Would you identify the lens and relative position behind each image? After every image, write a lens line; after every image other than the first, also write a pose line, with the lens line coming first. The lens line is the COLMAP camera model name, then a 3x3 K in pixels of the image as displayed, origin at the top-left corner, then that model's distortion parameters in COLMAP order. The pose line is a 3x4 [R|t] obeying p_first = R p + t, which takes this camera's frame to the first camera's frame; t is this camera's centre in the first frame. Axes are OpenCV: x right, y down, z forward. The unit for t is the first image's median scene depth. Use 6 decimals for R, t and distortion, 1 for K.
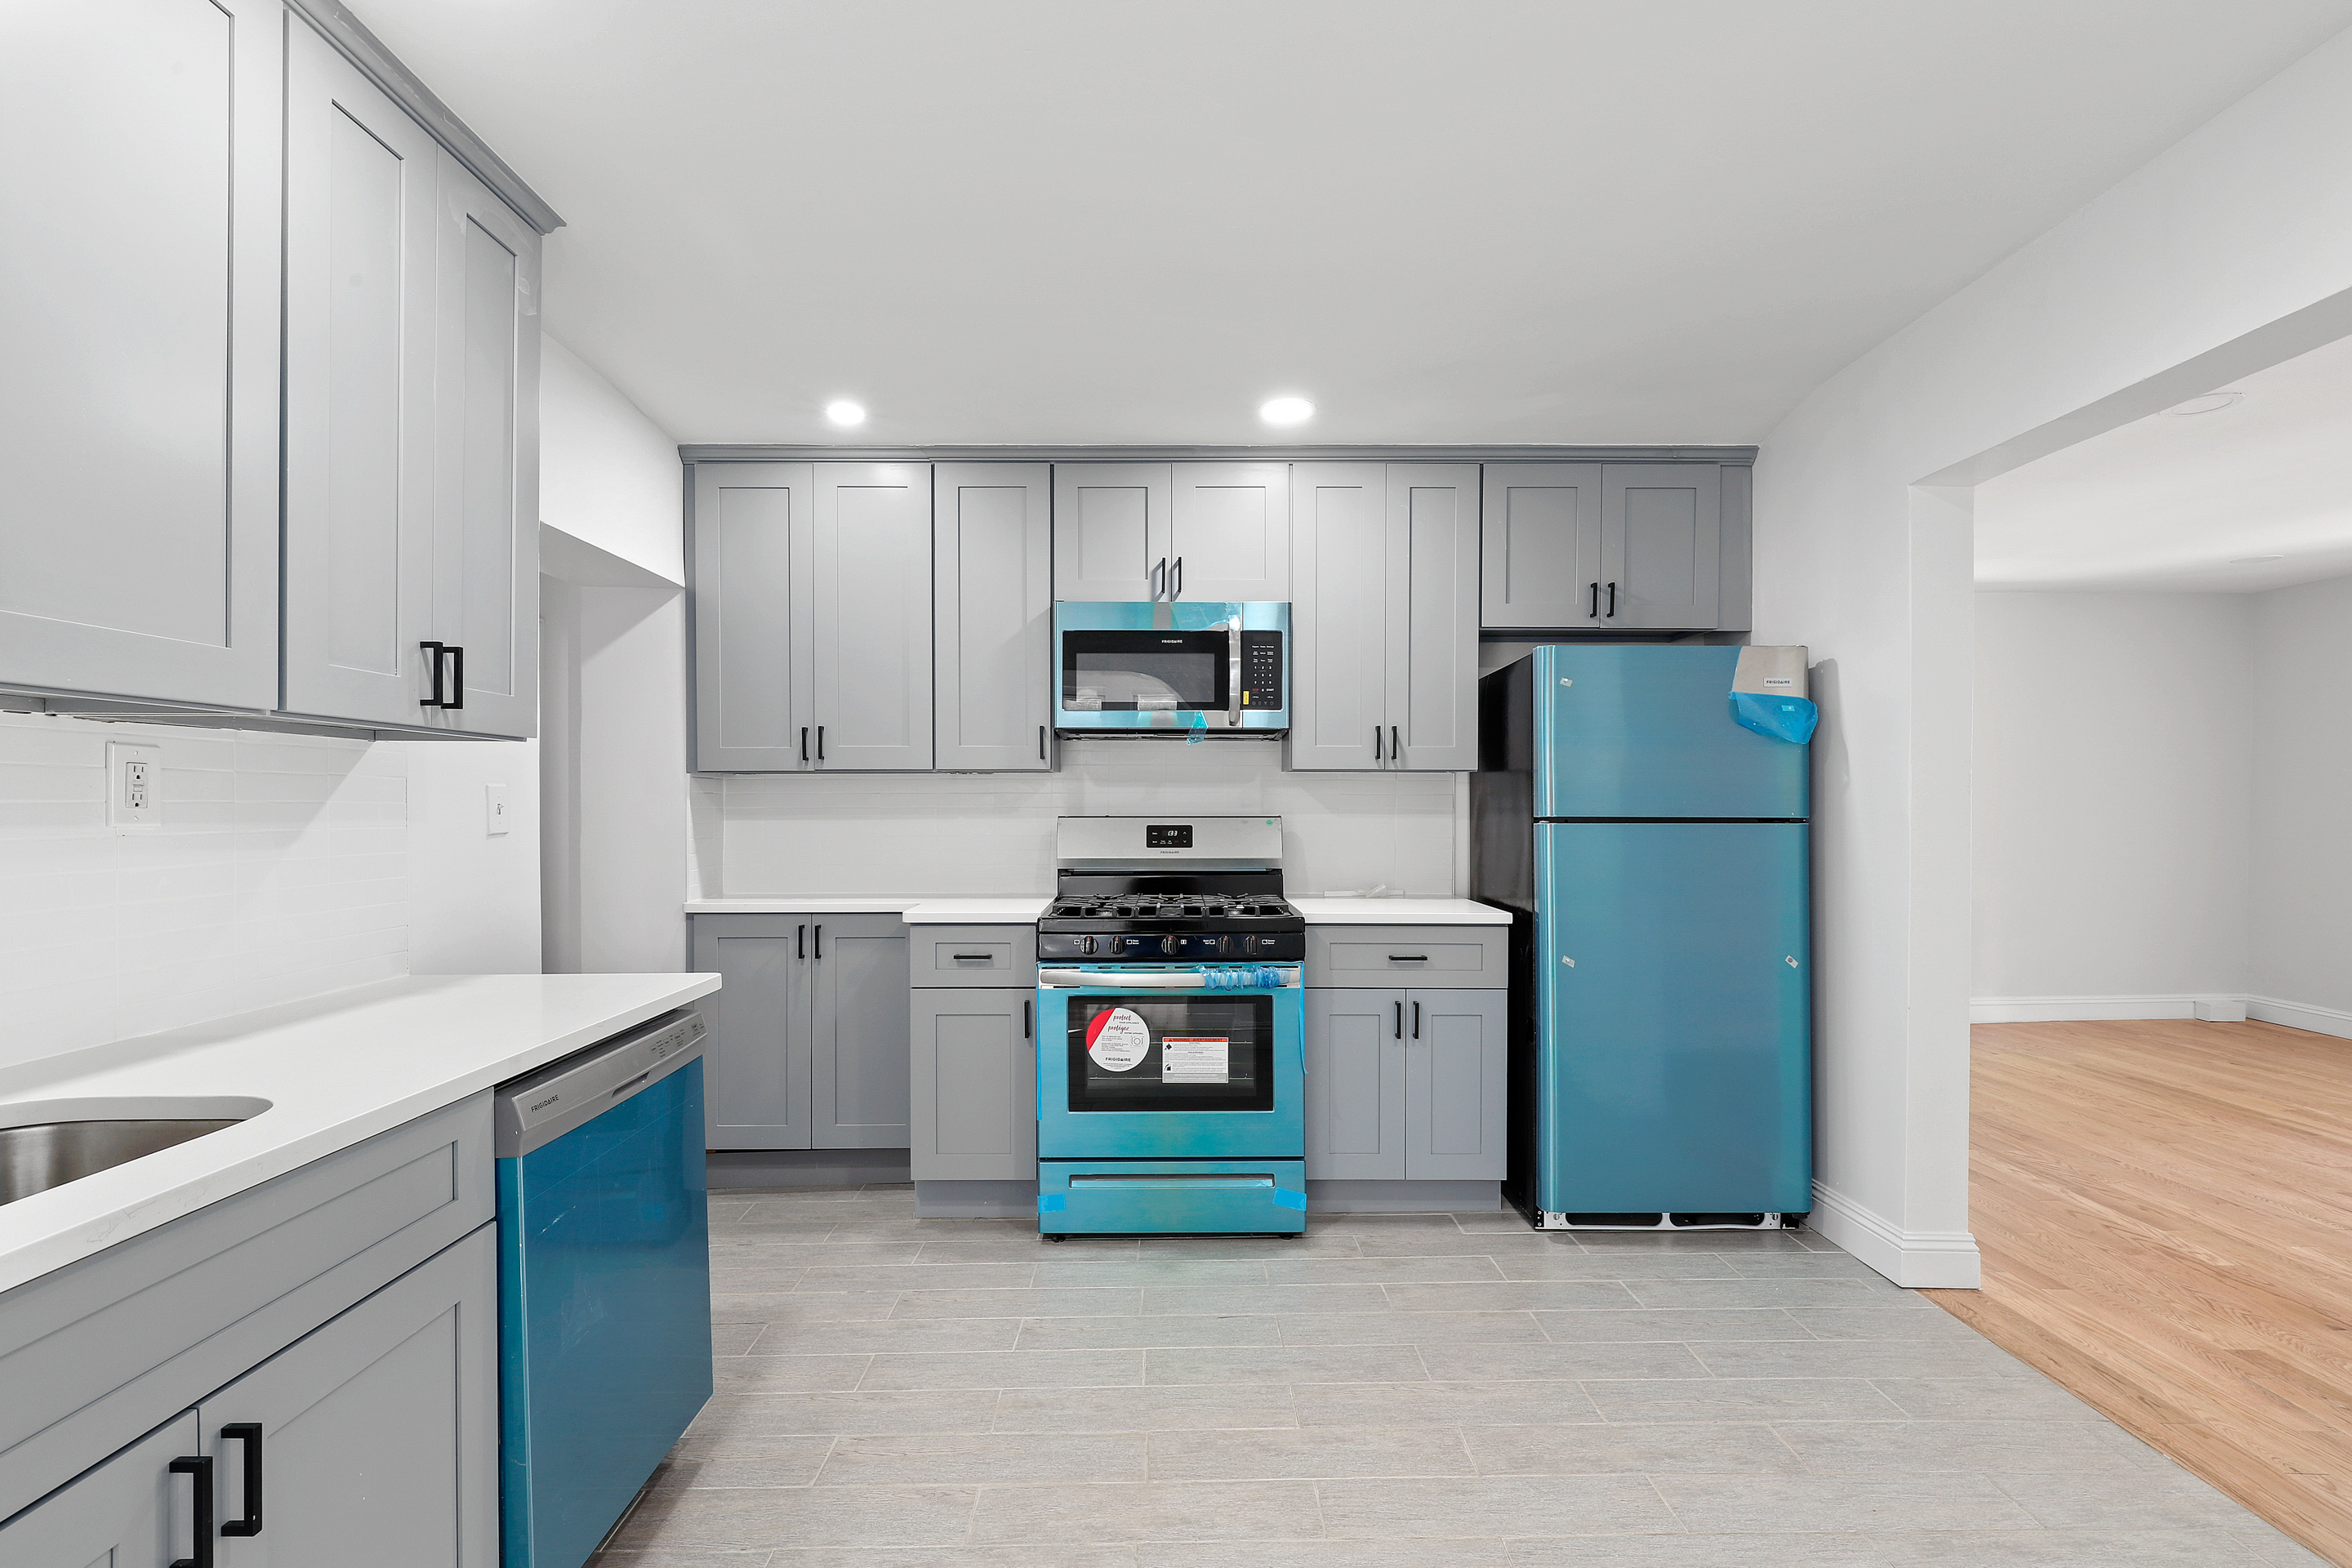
lens RADIAL K [[1085.8, 0, 1157.1], [0, 1085.8, 802.3], [0, 0, 1]] dist [-0.006517, 0.004659]
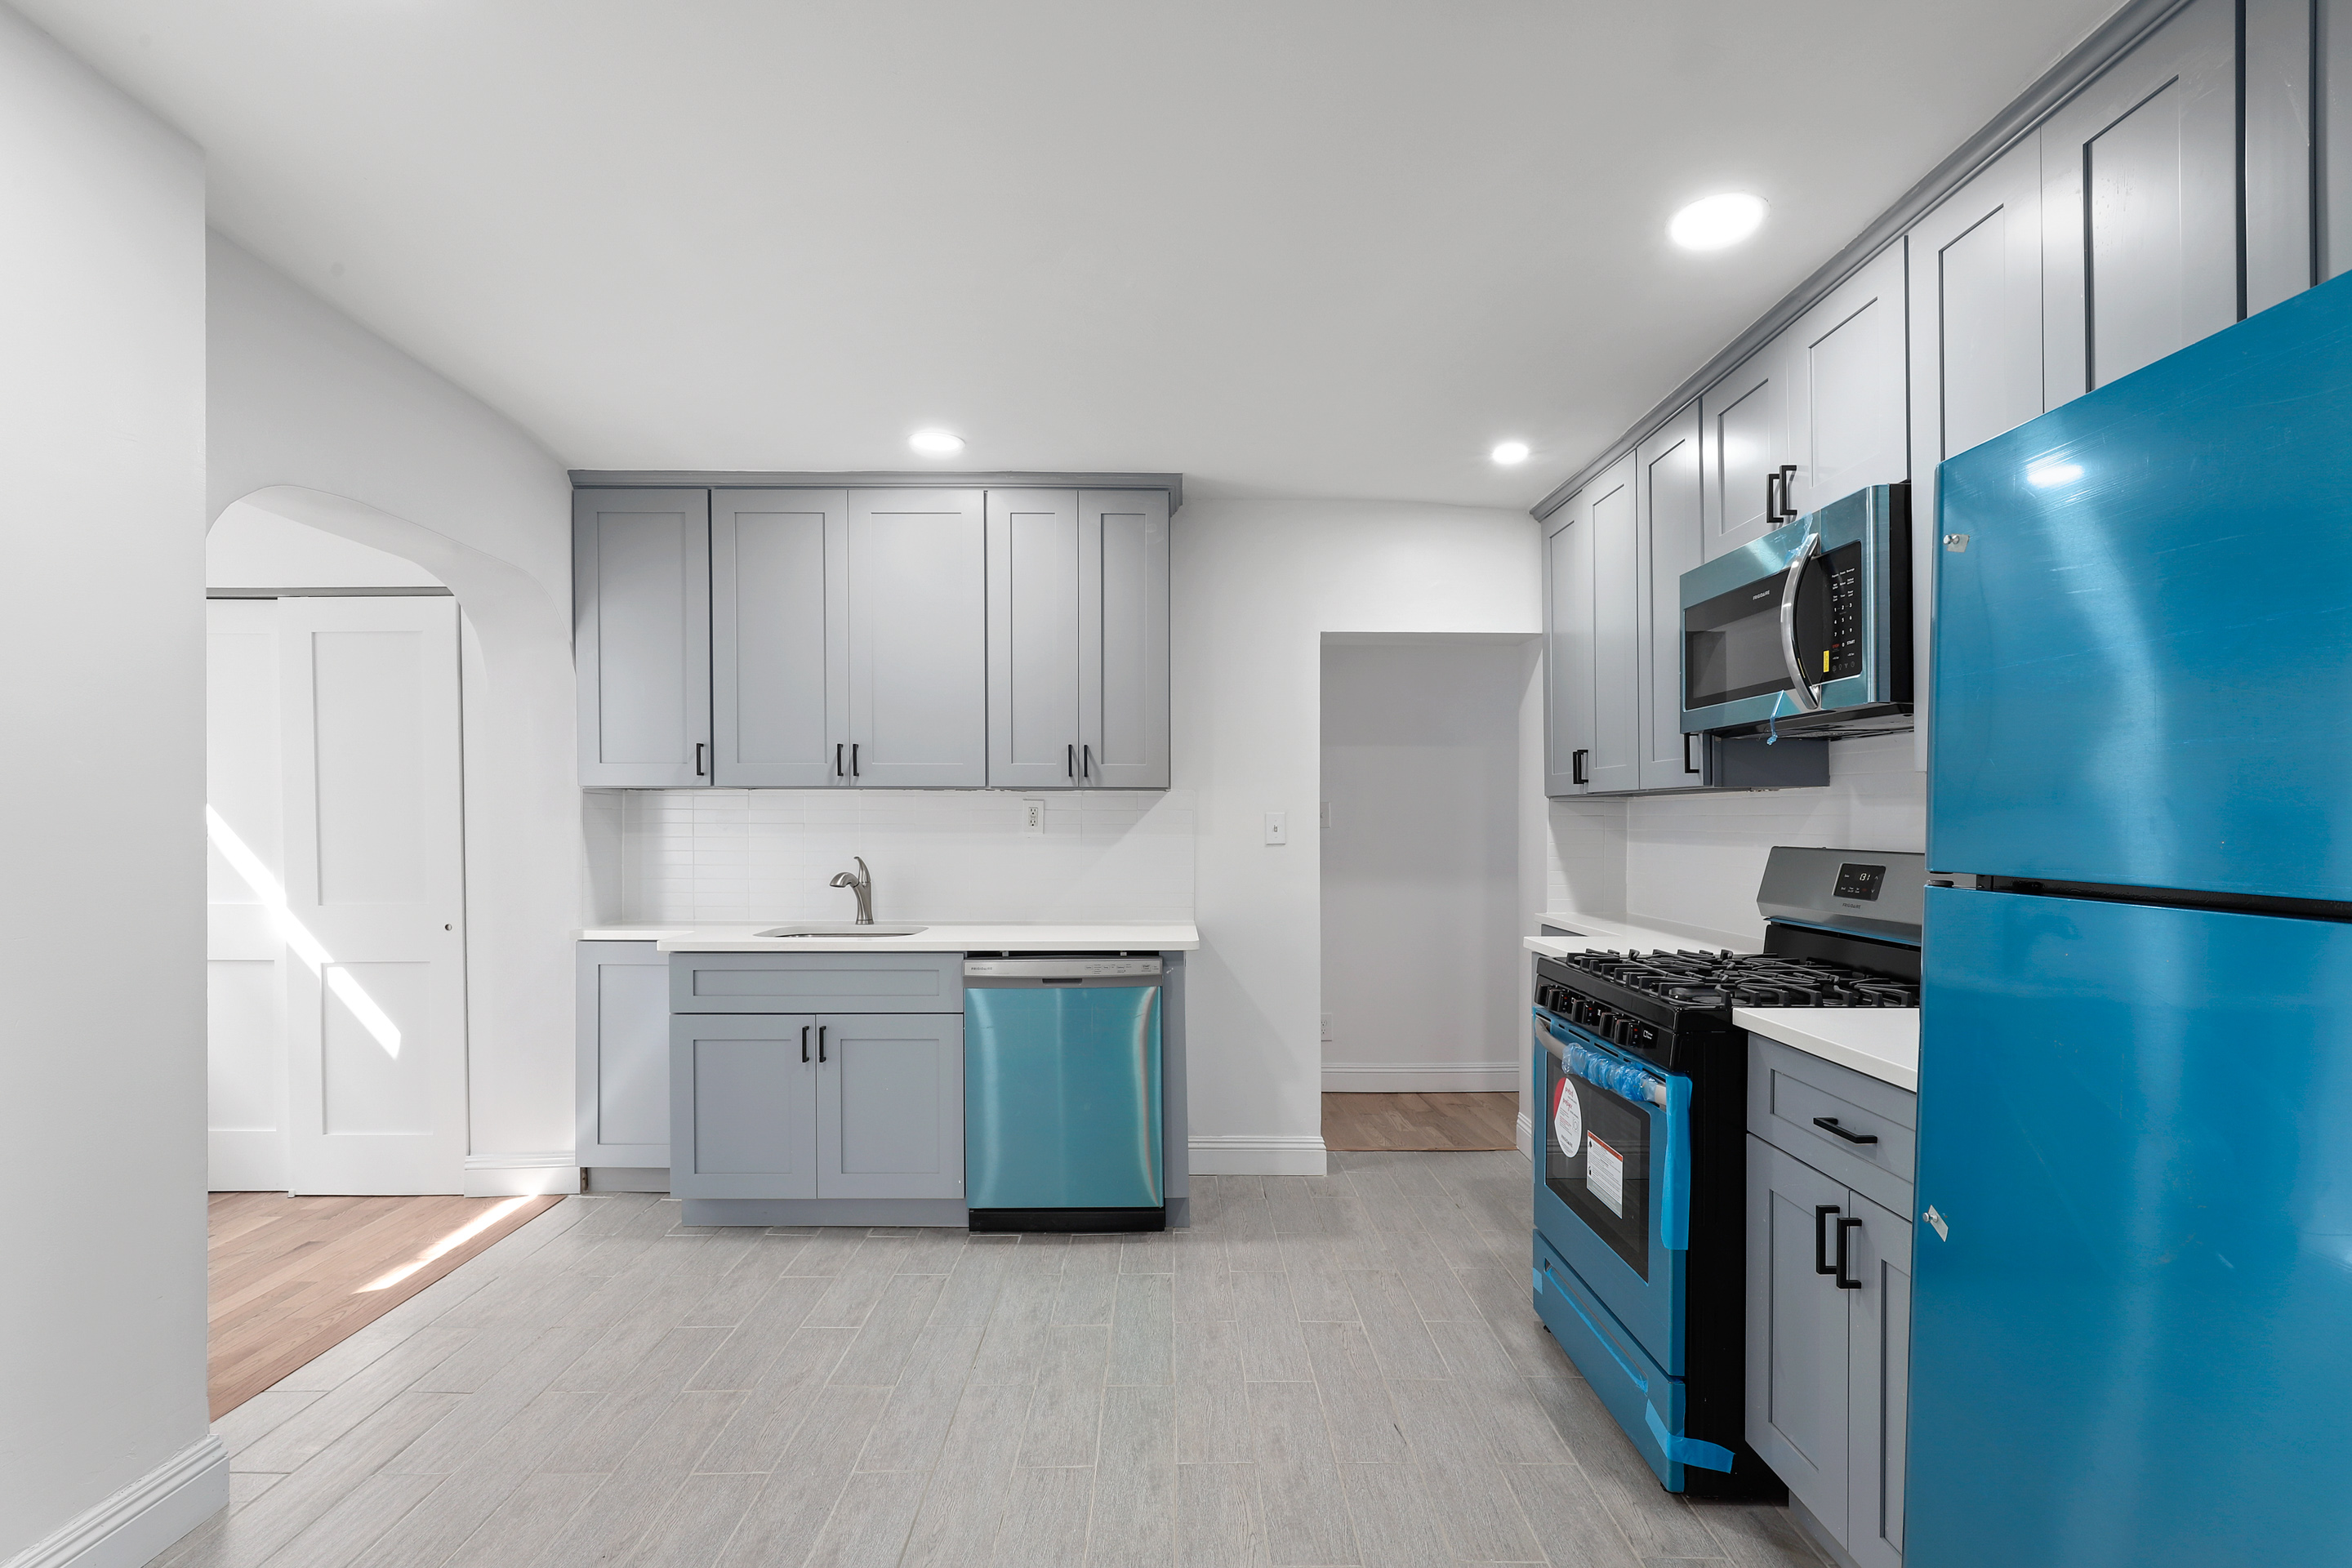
lens RADIAL K [[1085.8, 0, 1202.7], [0, 1085.8, 821.1], [0, 0, 1]] dist [-0.006517, 0.004659]
pose [[0.012021, -0.006476, -0.999907, 1.157803], [-0.008869, 0.999939, -0.006583, 0.005162], [0.999888, 0.008947, 0.011963, 1.048668]]
